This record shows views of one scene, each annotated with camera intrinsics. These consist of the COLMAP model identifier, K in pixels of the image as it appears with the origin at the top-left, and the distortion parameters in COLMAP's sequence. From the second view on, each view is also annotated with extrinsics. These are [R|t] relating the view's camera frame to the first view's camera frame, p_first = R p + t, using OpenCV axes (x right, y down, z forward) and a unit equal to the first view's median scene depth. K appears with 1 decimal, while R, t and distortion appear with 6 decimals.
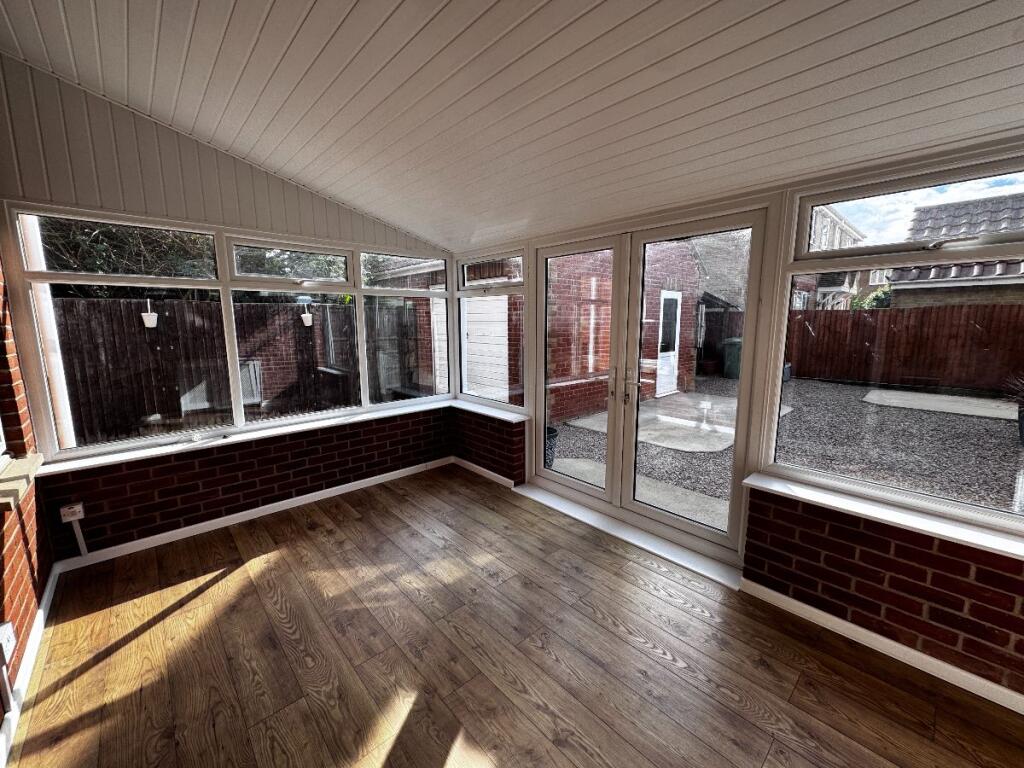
lens RADIAL K [[410.6, 0, 513.7], [0, 410.6, 380.2], [0, 0, 1]] dist [0.000798, 0.000101]
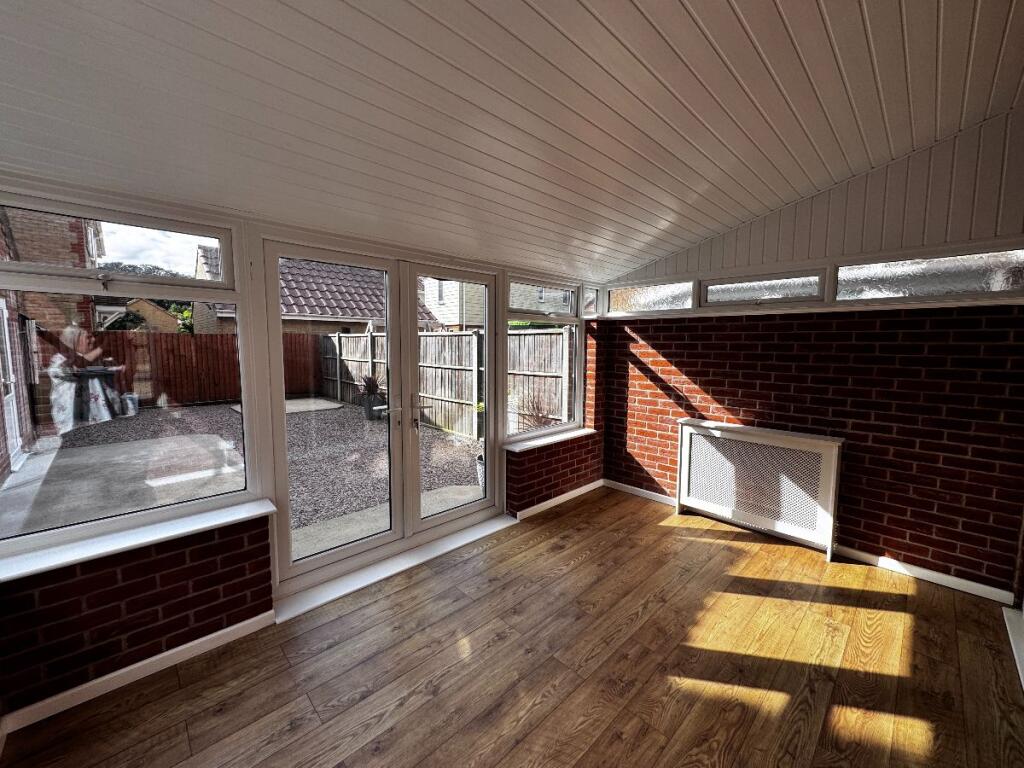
lens RADIAL K [[410.6, 0, 513.7], [0, 410.6, 380.2], [0, 0, 1]] dist [0.000798, 0.000101]
pose [[-0.029237, -0.086356, 0.995835, -0.968249], [0.138494, 0.986302, 0.089596, -0.155853], [-0.989932, 0.140536, -0.016877, 1.004113]]
